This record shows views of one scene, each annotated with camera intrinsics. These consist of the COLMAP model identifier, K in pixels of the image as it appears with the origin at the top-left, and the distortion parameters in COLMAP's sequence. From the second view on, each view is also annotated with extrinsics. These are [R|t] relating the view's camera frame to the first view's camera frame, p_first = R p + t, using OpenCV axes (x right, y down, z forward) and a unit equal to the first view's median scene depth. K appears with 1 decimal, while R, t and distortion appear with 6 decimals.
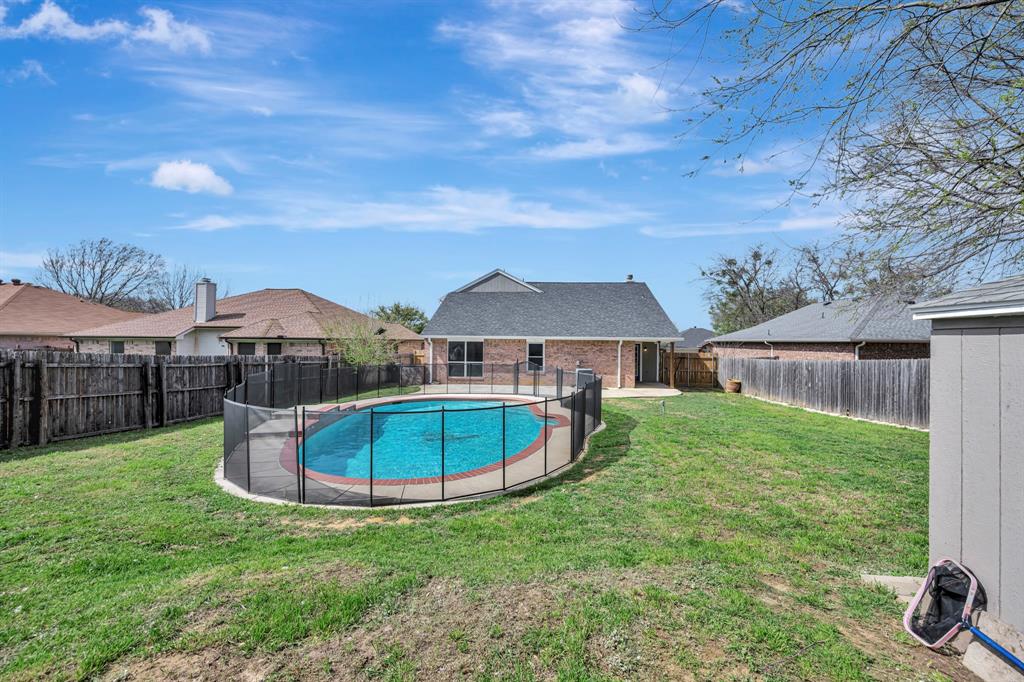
lens RADIAL K [[401.1, 0, 510.5], [0, 401.1, 339.8], [0, 0, 1]] dist [0.001242, 0.000147]
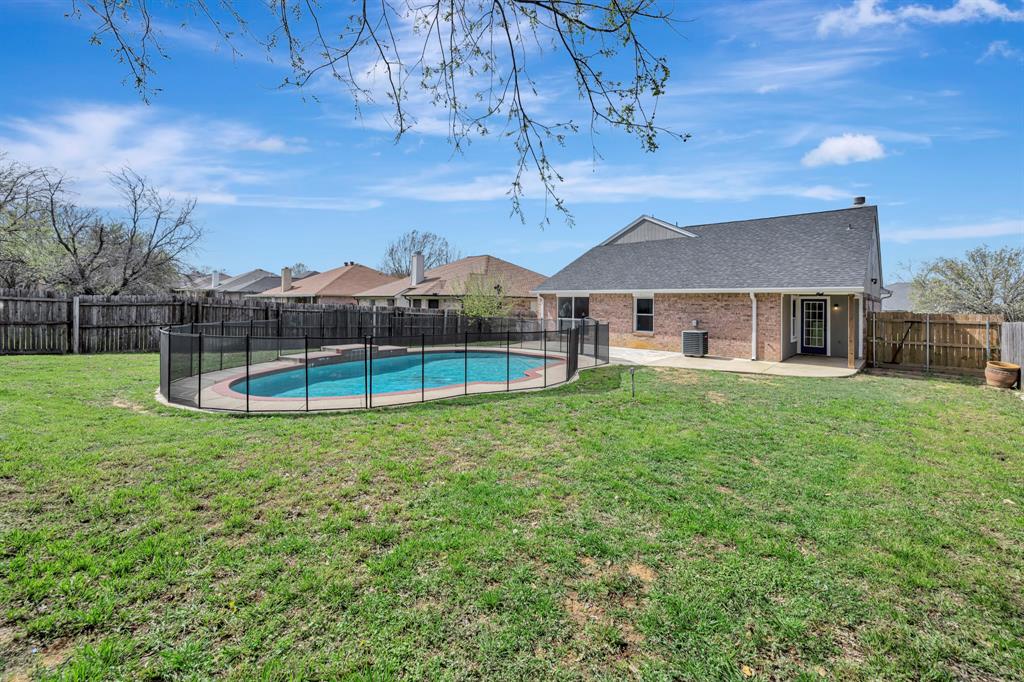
lens RADIAL K [[410.8, 0, 510.9], [0, 410.8, 302.2], [0, 0, 1]] dist [-0.000103, 0.000084]
pose [[0.787157, -0.000472, -0.616753, 0.367695], [-0.001815, 0.999994, -0.003082, 0.020190], [0.616751, 0.003545, 0.787151, 0.157826]]
